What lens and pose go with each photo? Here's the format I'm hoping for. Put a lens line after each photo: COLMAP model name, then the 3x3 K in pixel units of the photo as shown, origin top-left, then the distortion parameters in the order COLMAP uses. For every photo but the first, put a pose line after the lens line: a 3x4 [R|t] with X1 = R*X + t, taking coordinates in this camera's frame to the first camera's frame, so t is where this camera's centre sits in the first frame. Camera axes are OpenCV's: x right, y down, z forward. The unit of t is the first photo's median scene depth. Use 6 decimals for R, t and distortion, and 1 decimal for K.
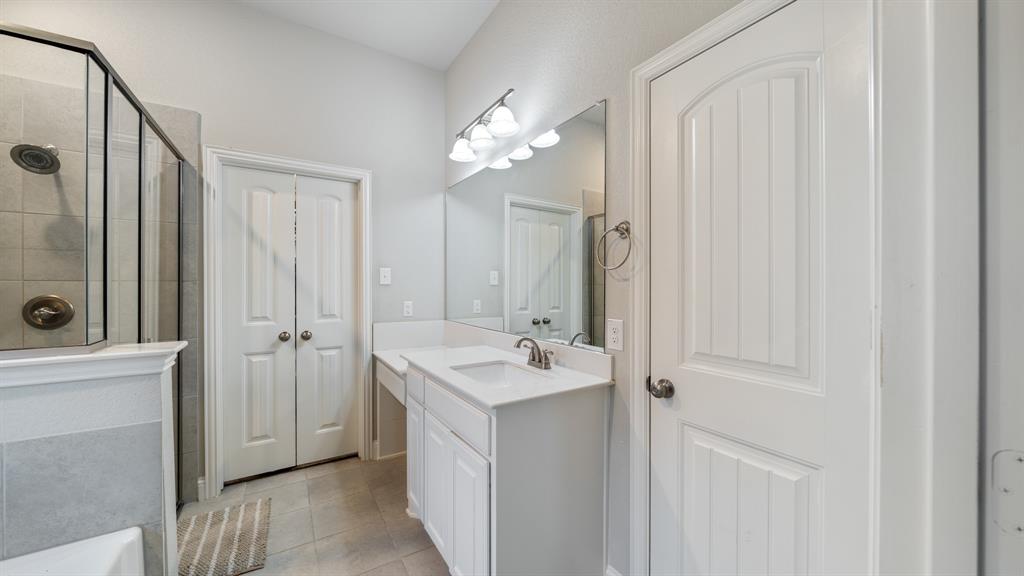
lens RADIAL K [[352.7, 0, 512.3], [0, 352.7, 285.6], [0, 0, 1]] dist [-0.004959, -0.000417]
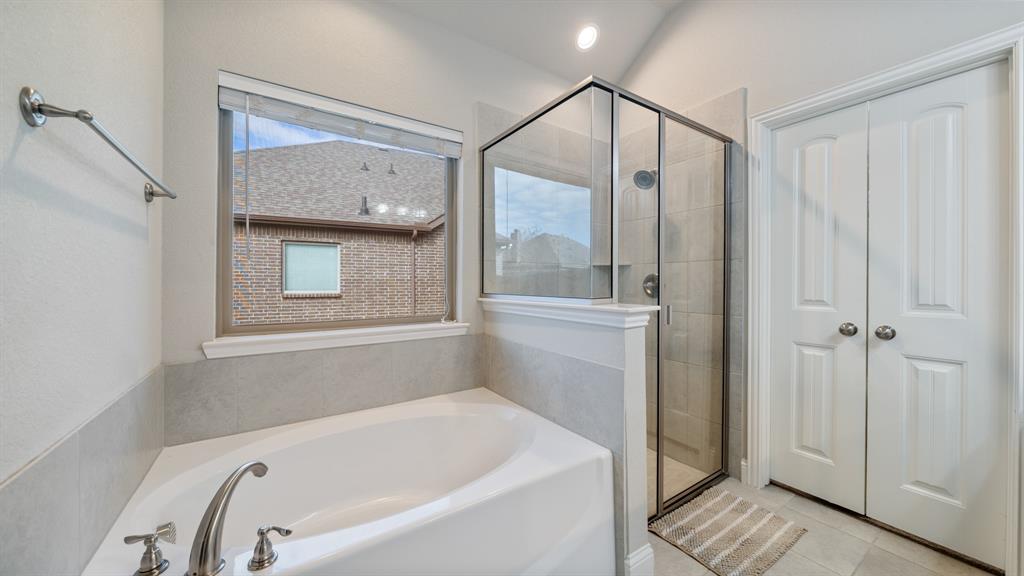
lens RADIAL K [[352.7, 0, 512.3], [0, 352.7, 285.6], [0, 0, 1]] dist [-0.004959, -0.000417]
pose [[0.028100, 0.003175, -0.999600, 0.065825], [0.002141, 0.999992, 0.003237, 0.052139], [0.999603, -0.002232, 0.028093, 0.294233]]
